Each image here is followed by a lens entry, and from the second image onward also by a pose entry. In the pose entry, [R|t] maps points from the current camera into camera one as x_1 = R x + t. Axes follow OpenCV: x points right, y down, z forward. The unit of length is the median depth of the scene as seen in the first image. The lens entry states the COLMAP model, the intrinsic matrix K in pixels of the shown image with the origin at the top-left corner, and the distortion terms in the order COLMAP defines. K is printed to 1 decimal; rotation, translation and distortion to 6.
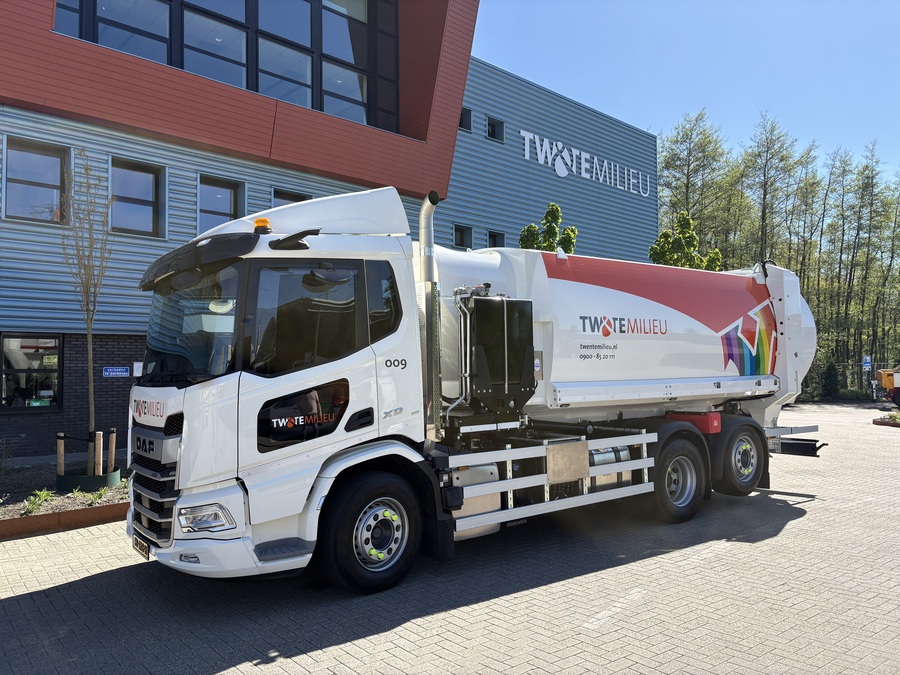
lens RADIAL K [[663.1, 0, 449.1], [0, 663.1, 334.3], [0, 0, 1]] dist [0.014834, -0.004154]
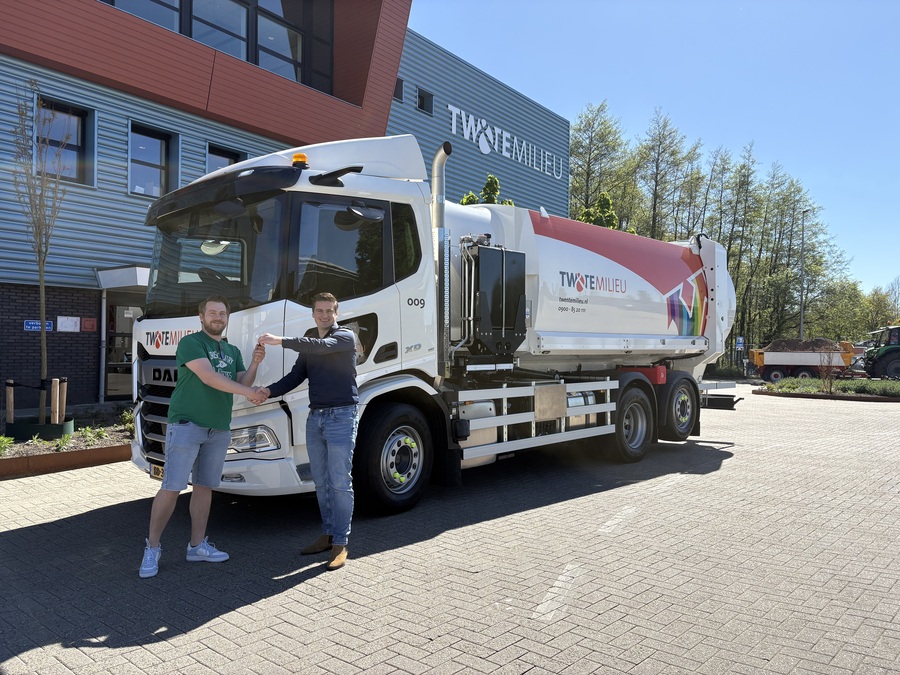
lens RADIAL K [[663.1, 0, 443.3], [0, 663.1, 336.2], [0, 0, 1]] dist [0.014834, -0.004154]
pose [[0.986531, 0.022469, 0.162024, -0.131395], [-0.027531, 0.999198, 0.029066, 0.042069], [-0.161241, -0.033135, 0.986359, -0.035183]]
